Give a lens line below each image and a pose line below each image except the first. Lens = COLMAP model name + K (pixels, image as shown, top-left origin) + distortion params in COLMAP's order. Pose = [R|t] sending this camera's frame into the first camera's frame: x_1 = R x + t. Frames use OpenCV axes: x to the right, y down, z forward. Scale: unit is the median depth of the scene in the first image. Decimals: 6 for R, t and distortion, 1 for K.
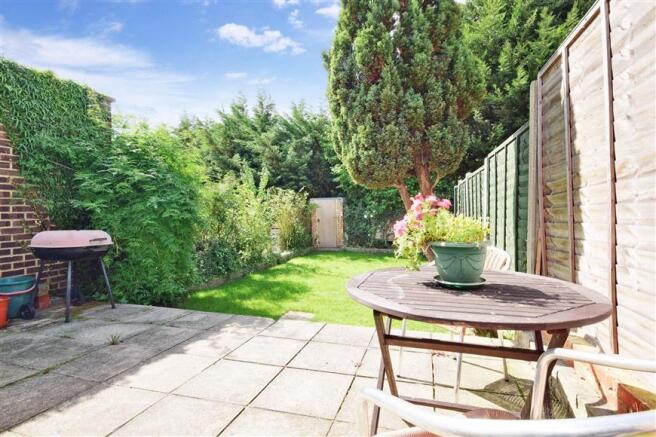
lens RADIAL K [[297.9, 0, 328.0], [0, 297.9, 207.3], [0, 0, 1]] dist [-0.000599, 0.000023]
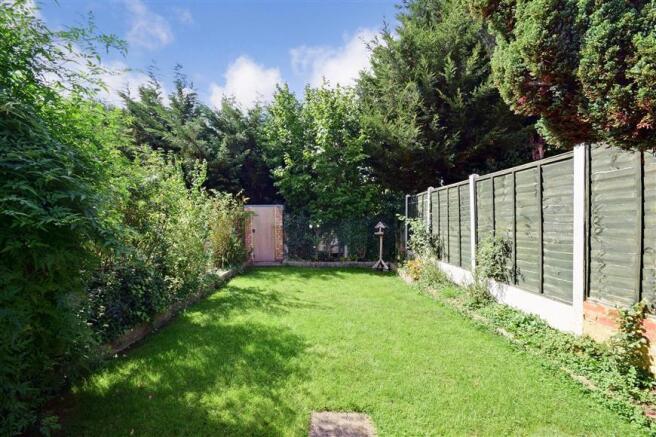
lens RADIAL K [[293.7, 0, 328.0], [0, 293.7, 218.5], [0, 0, 1]] dist [0.001346, -0.000170]
pose [[0.963119, 0.009441, 0.268909, -0.061987], [-0.010245, 0.999946, 0.001586, 0.005399], [-0.268880, -0.004283, 0.963164, 0.134105]]
